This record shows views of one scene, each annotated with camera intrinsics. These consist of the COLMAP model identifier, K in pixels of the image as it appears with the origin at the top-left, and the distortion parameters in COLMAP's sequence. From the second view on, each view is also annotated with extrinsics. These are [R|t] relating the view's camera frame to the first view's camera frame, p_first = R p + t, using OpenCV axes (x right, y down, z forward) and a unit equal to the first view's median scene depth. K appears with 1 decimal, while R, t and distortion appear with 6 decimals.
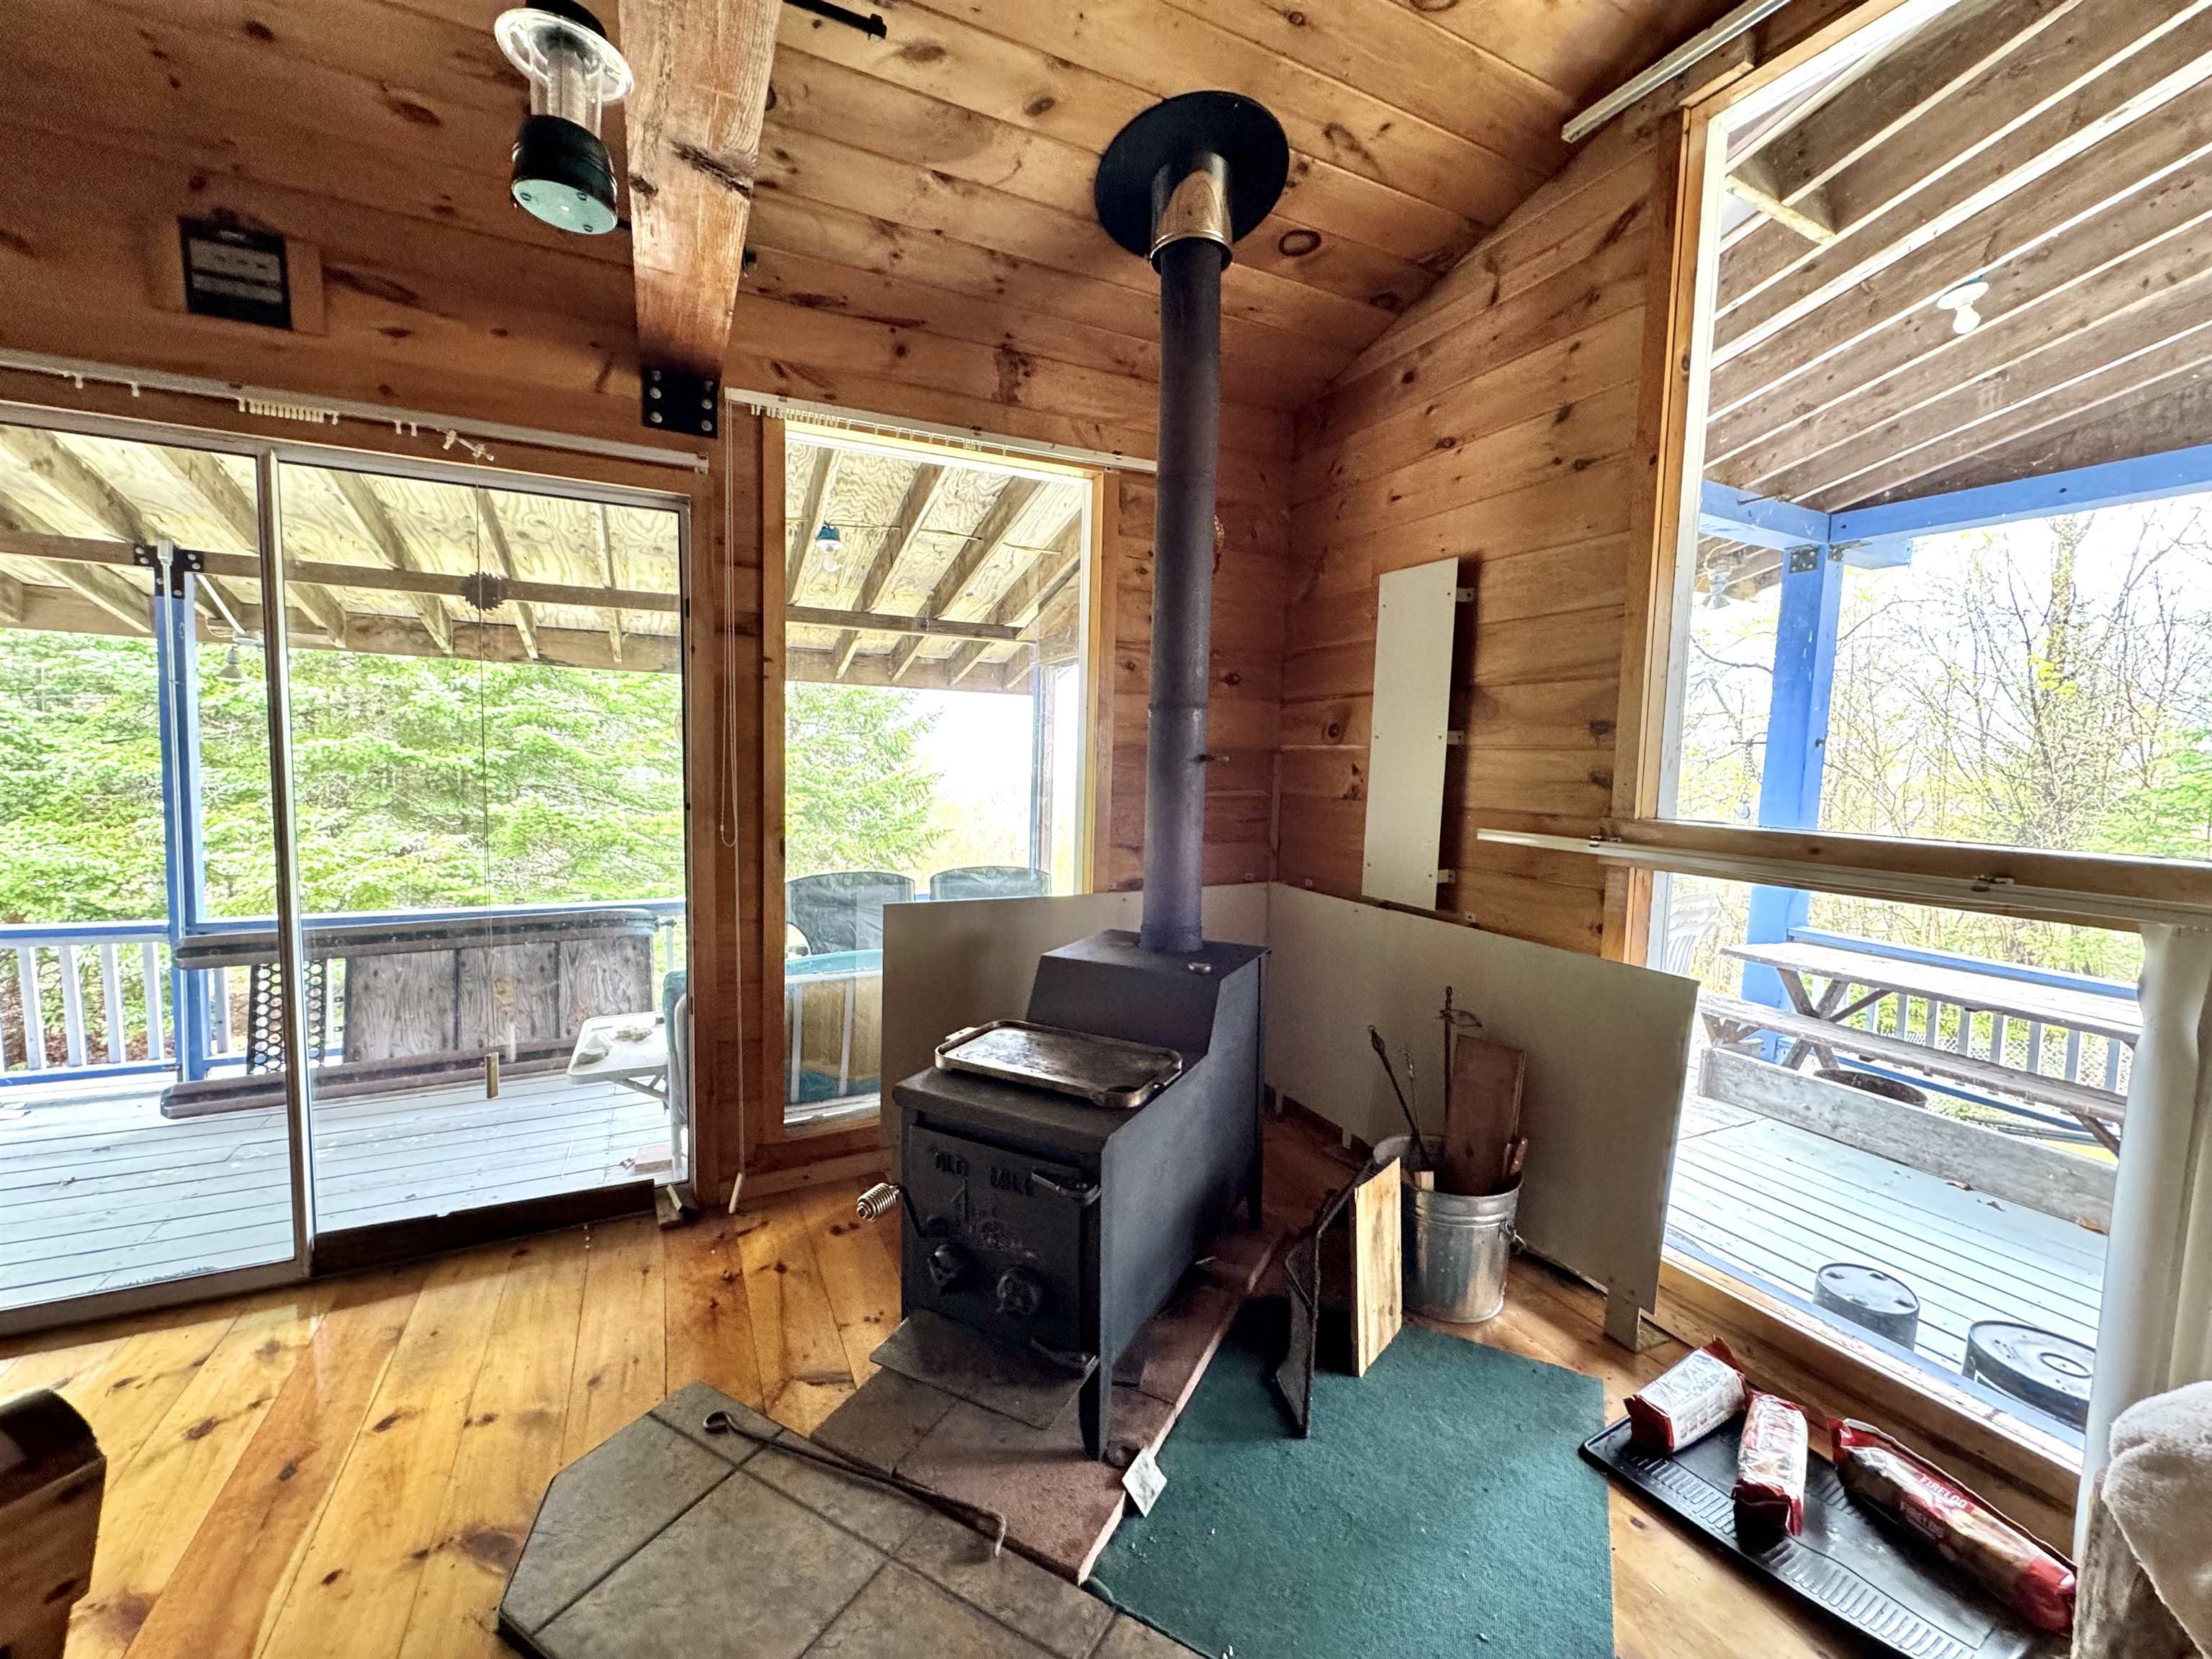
lens RADIAL K [[882.8, 0, 1095.9], [0, 882.8, 827.8], [0, 0, 1]] dist [-0.002771, 0.000366]
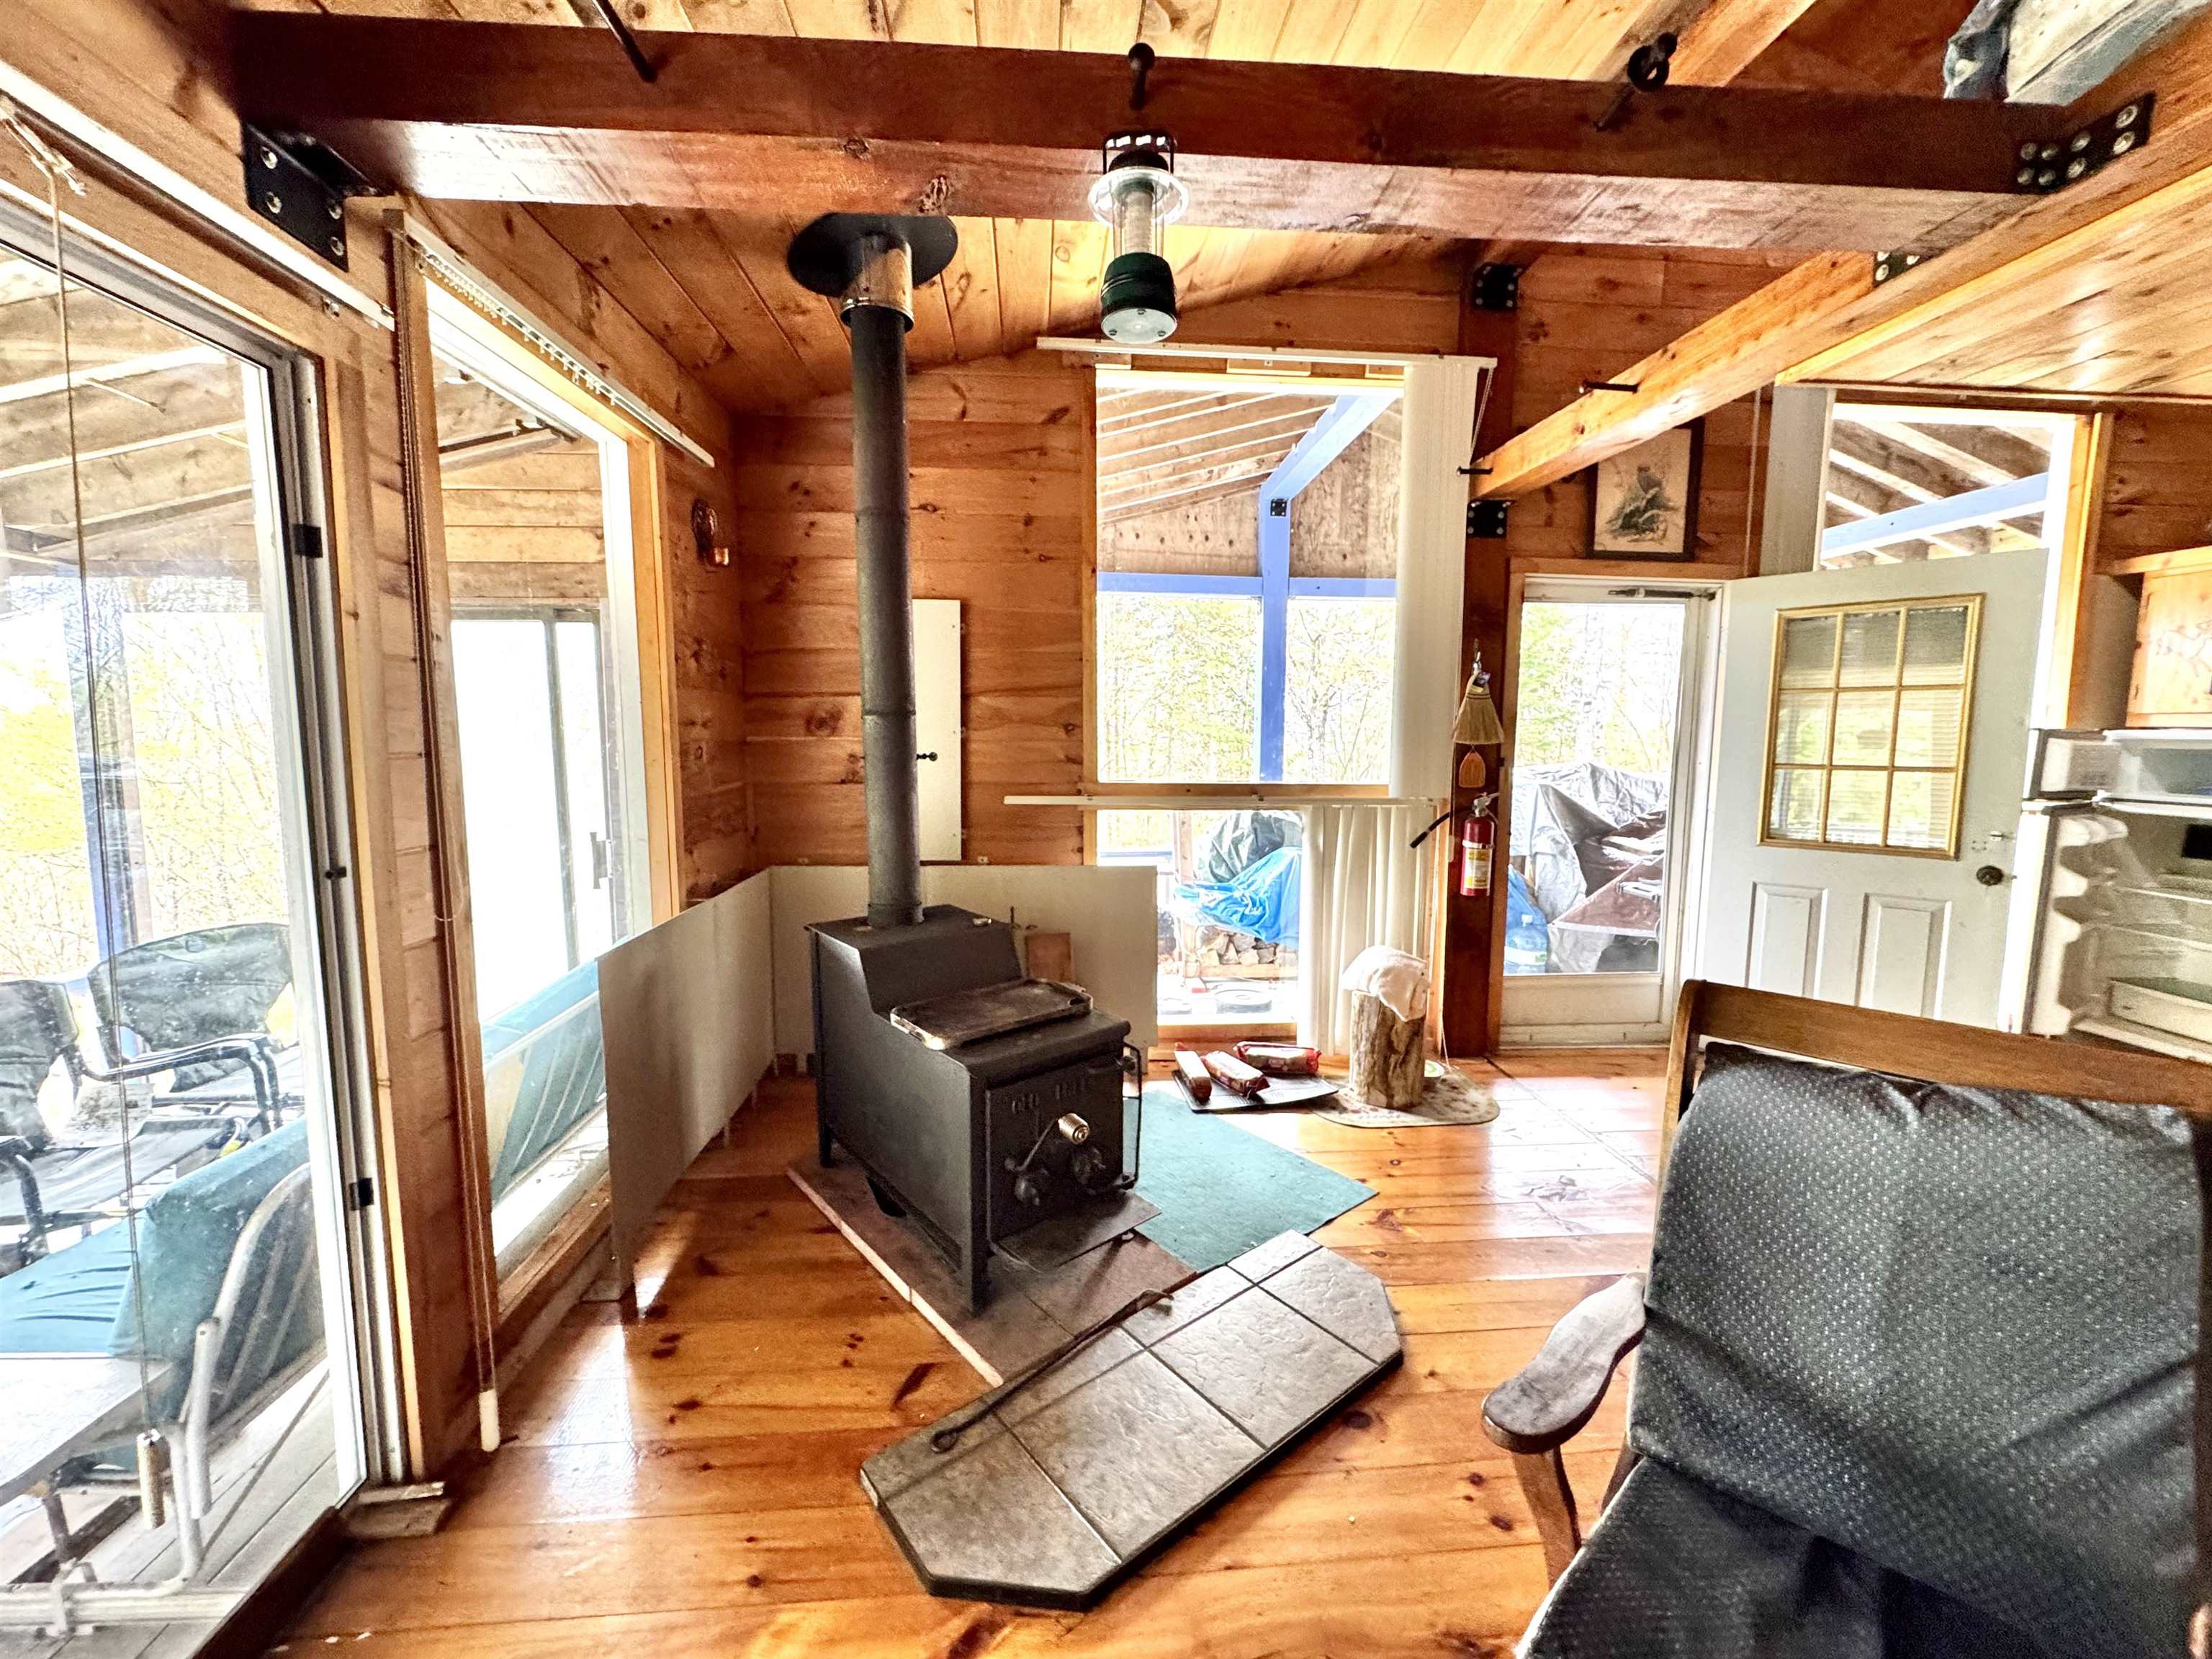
lens RADIAL K [[882.8, 0, 1111.1], [0, 882.8, 829.6], [0, 0, 1]] dist [-0.002771, 0.000366]
pose [[0.372783, -0.122964, 0.919735, -0.926112], [0.078766, 0.991797, 0.100673, -0.084689], [-0.924570, 0.034915, 0.379410, 0.317978]]
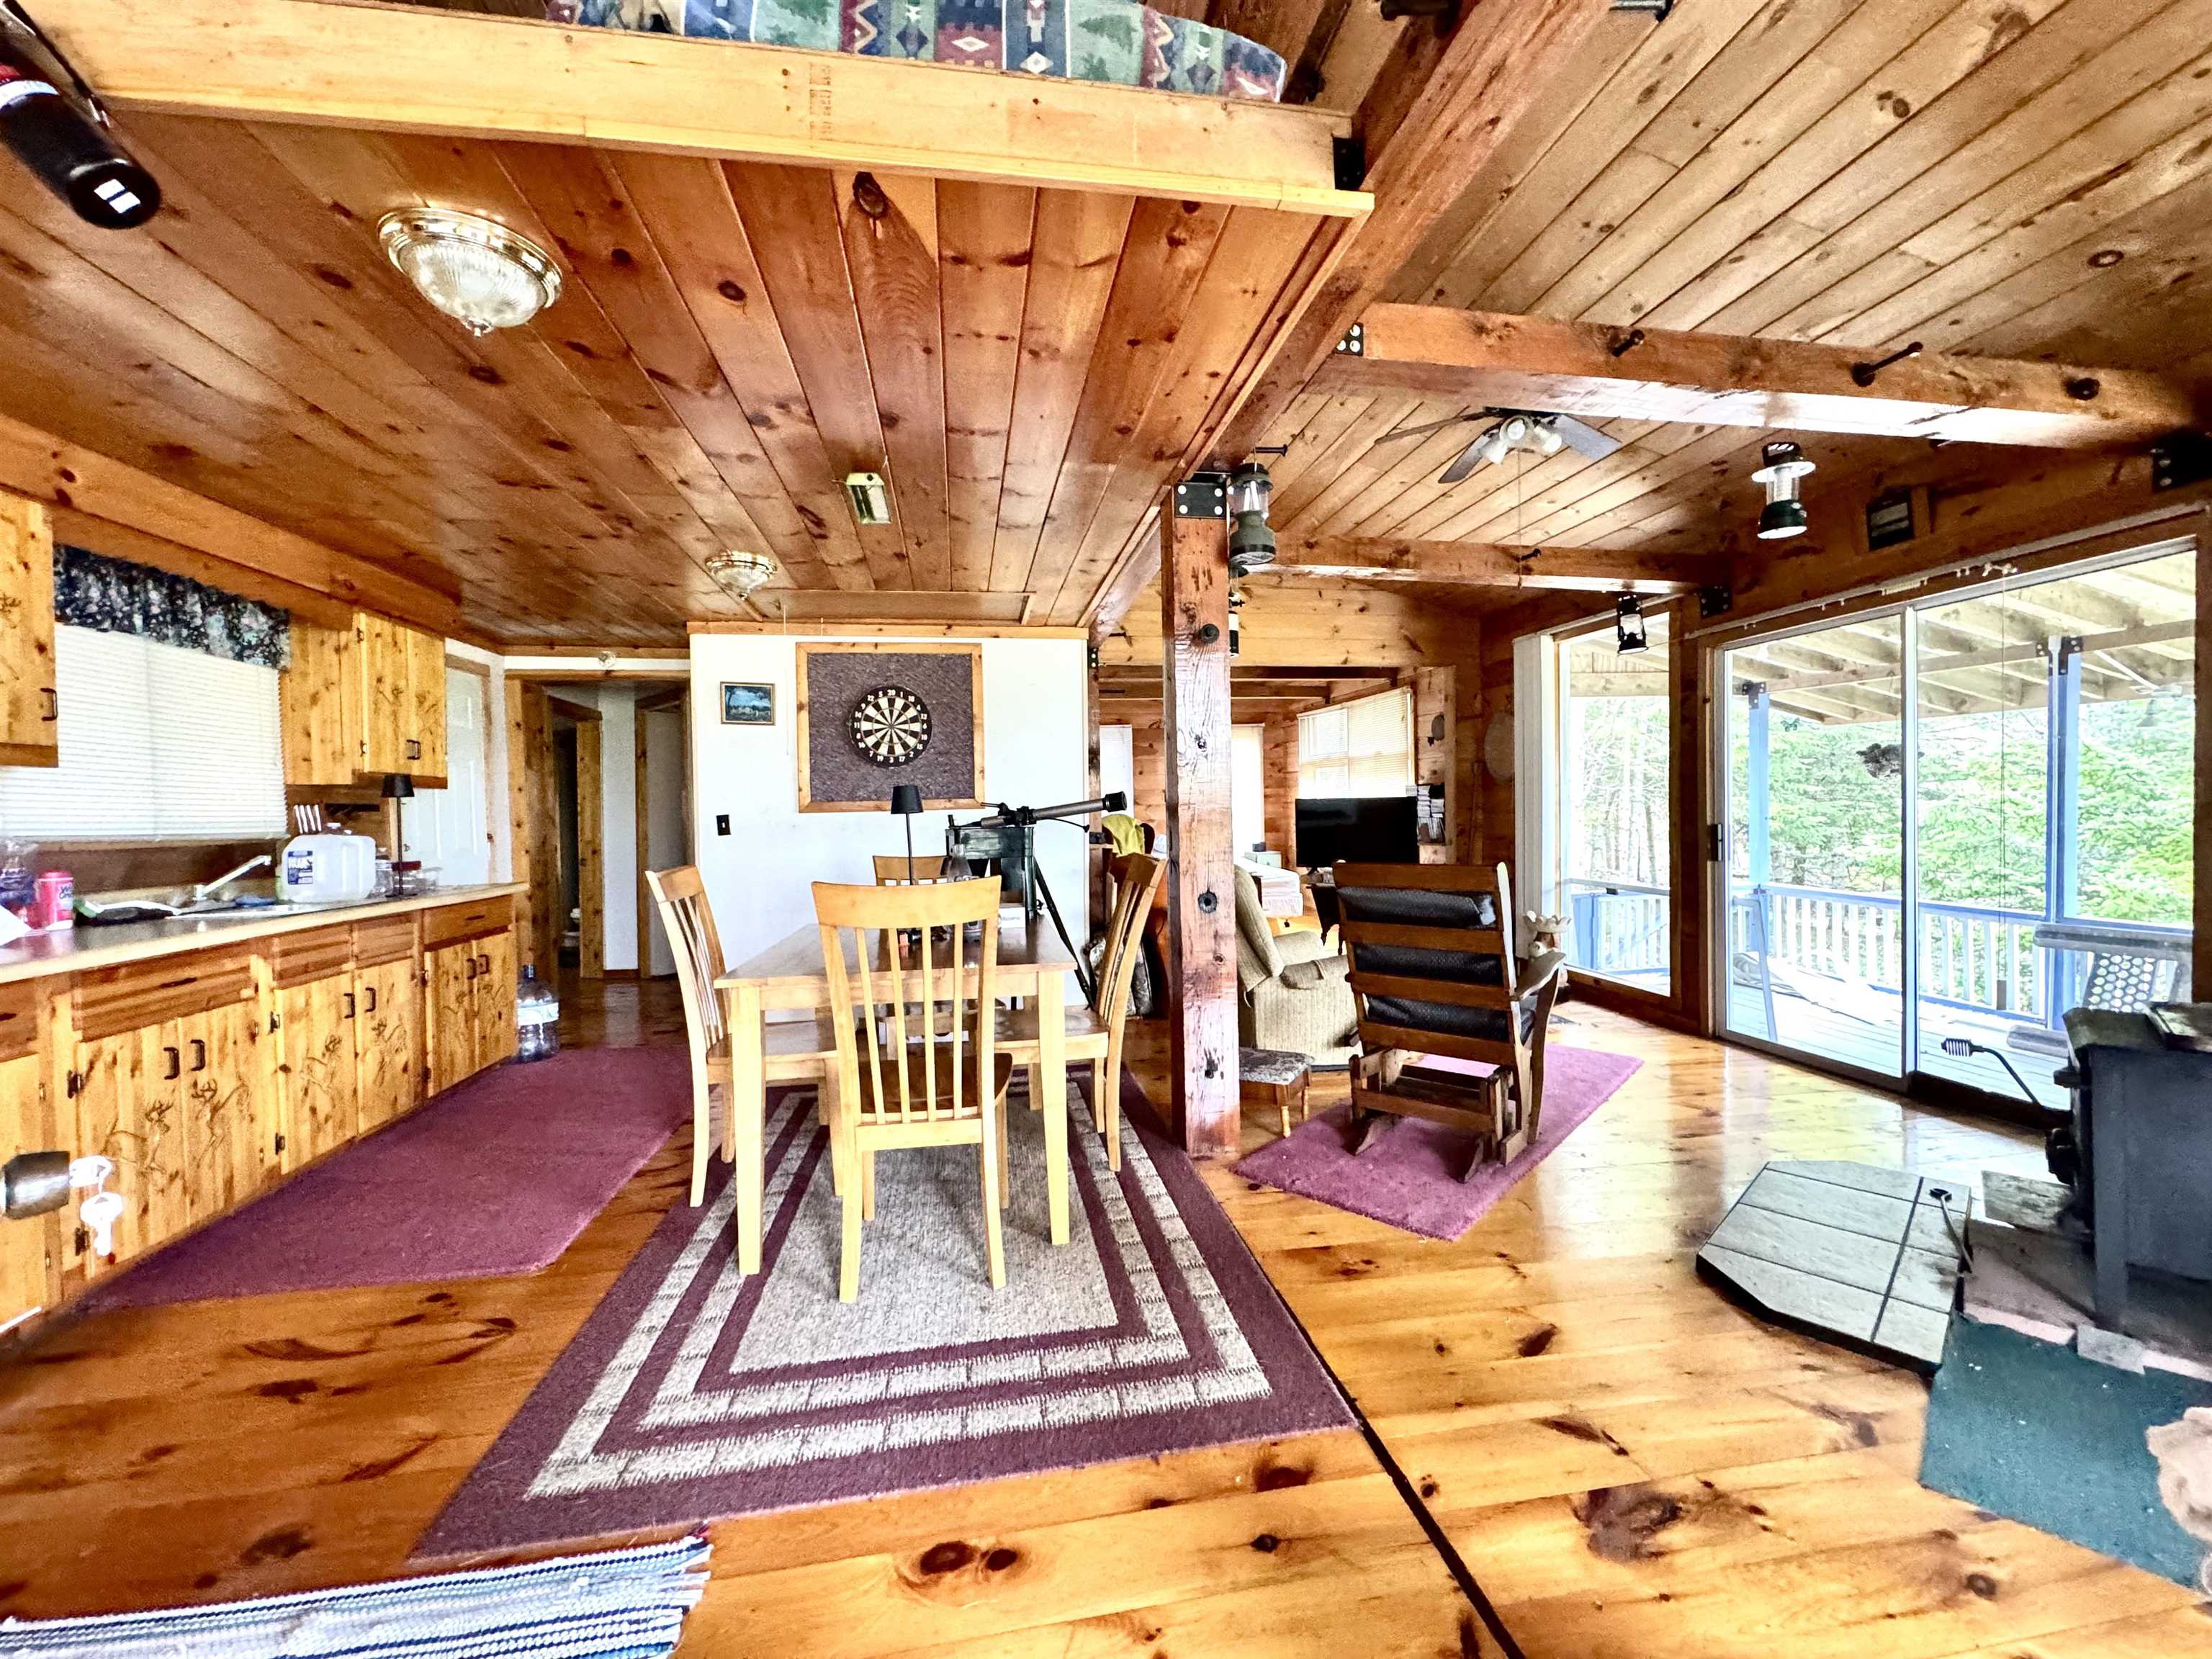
lens RADIAL K [[882.8, 0, 1109.0], [0, 882.8, 829.1], [0, 0, 1]] dist [-0.002771, 0.000366]
pose [[-0.293259, -0.002757, -0.956029, 1.131557], [-0.067007, 0.997596, 0.017677, 0.084829], [0.953682, 0.069245, -0.292738, 0.016343]]
